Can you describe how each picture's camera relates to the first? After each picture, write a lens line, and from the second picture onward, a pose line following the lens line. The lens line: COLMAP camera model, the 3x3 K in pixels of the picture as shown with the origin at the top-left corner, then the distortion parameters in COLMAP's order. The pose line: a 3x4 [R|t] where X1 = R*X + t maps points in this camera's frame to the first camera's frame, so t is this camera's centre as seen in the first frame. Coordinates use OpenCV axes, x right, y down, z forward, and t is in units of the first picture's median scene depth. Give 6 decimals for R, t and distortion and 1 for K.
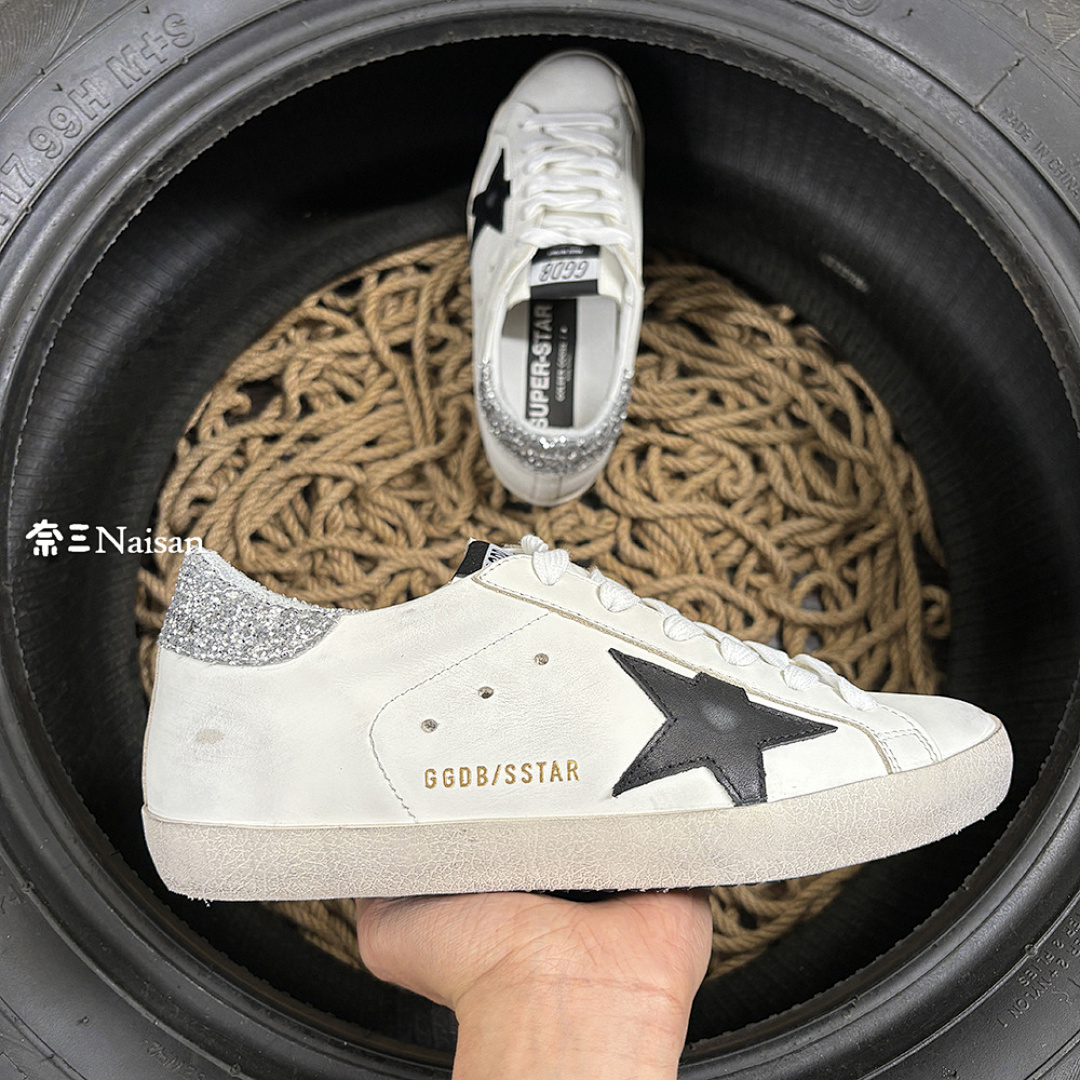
lens RADIAL K [[1193.7, 0, 540.0], [0, 1193.7, 540.0], [0, 0, 1]] dist [-0.024823, -0.023089]
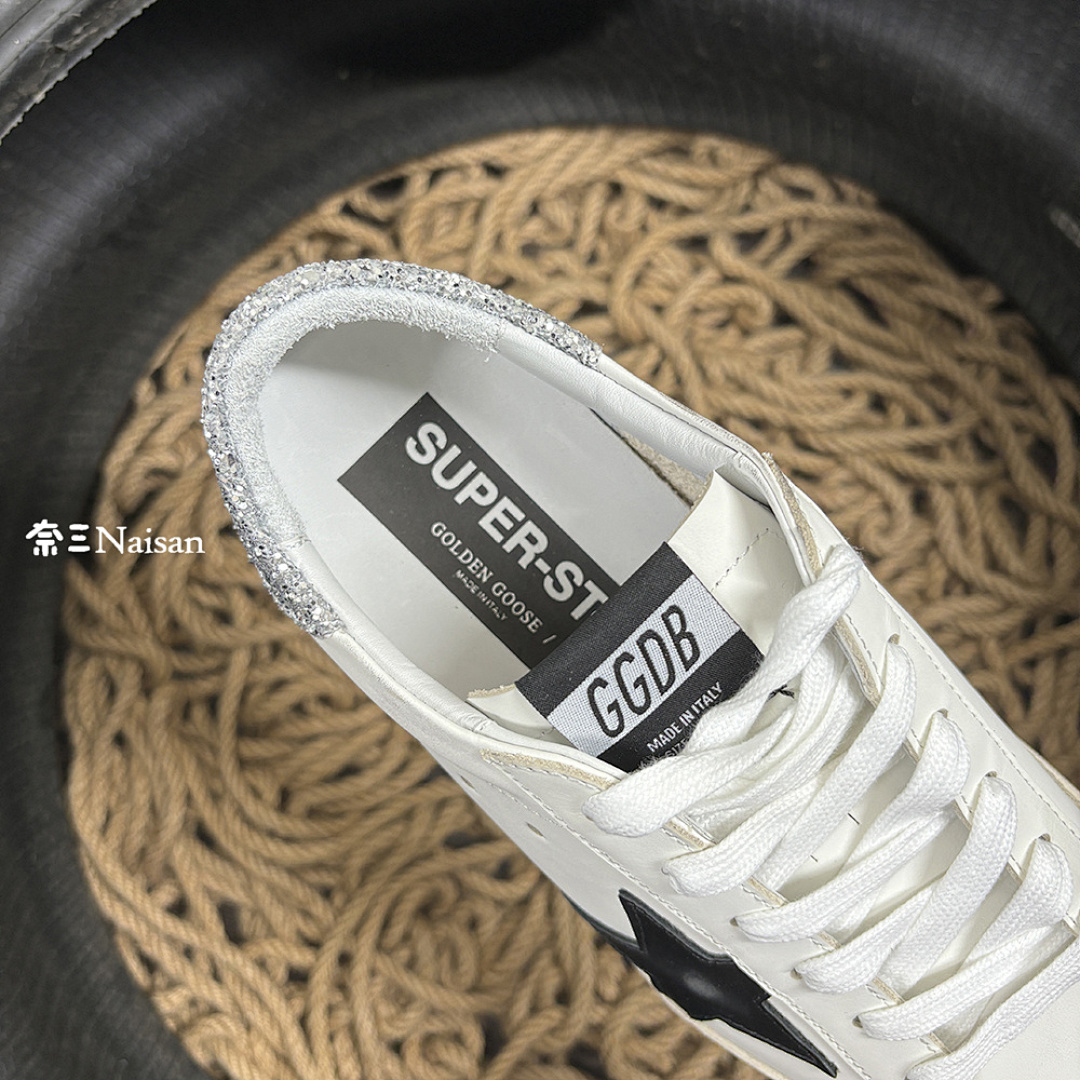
lens RADIAL K [[1193.7, 0, 540.0], [0, 1193.7, 540.0], [0, 0, 1]] dist [-0.024823, -0.023089]
pose [[0.991645, 0.121284, -0.043931, -0.012705], [-0.112710, 0.980299, 0.162206, -0.135348], [0.062738, -0.155899, 0.985779, 0.272687]]
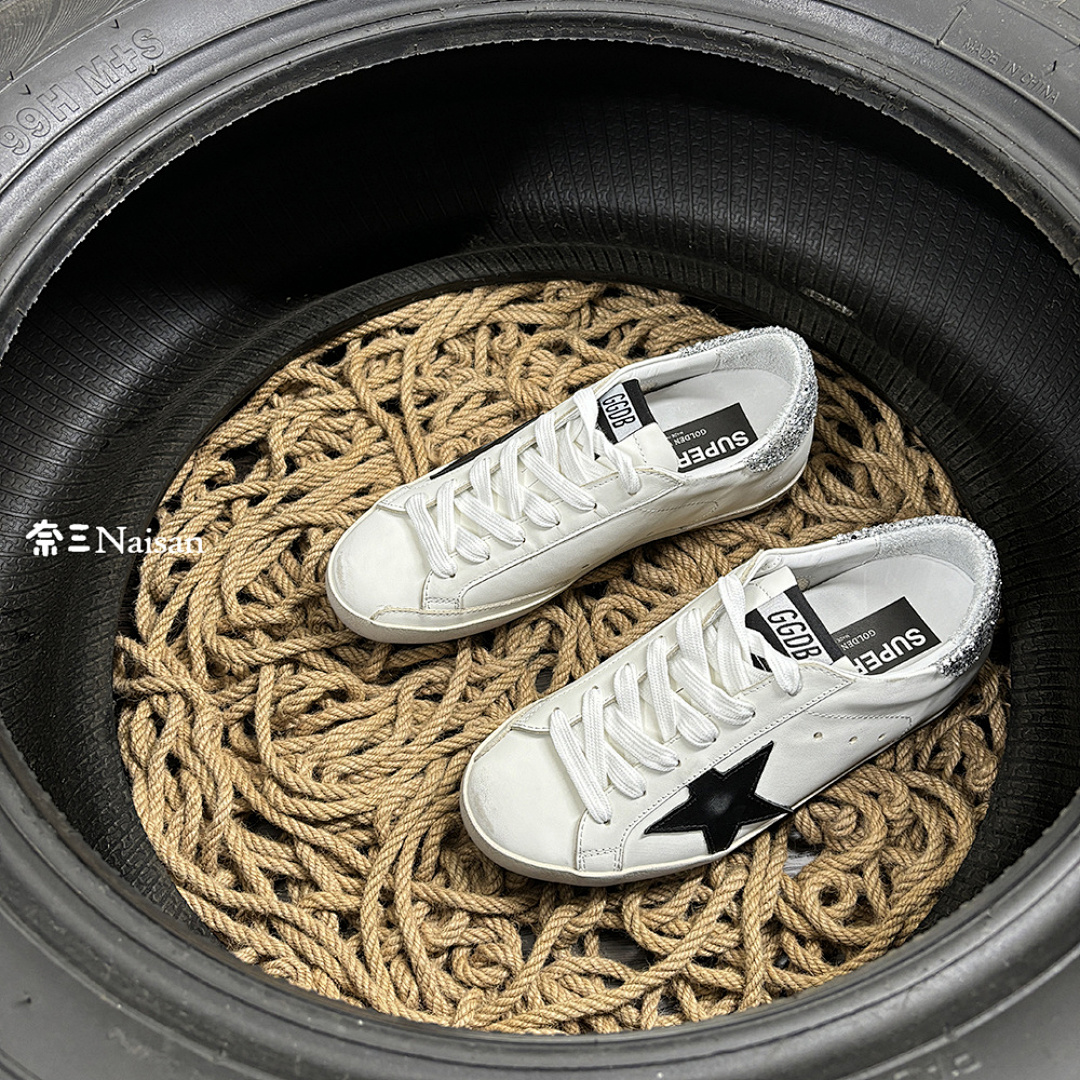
lens RADIAL K [[1171.2, 0, 539.5], [0, 1171.2, 526.0], [0, 0, 1]] dist [-0.020911, -0.007991]
pose [[0.996039, -0.088393, 0.009675, -0.011975], [0.088066, 0.965567, -0.244796, 0.184594], [0.012297, 0.244678, 0.969526, 0.101186]]
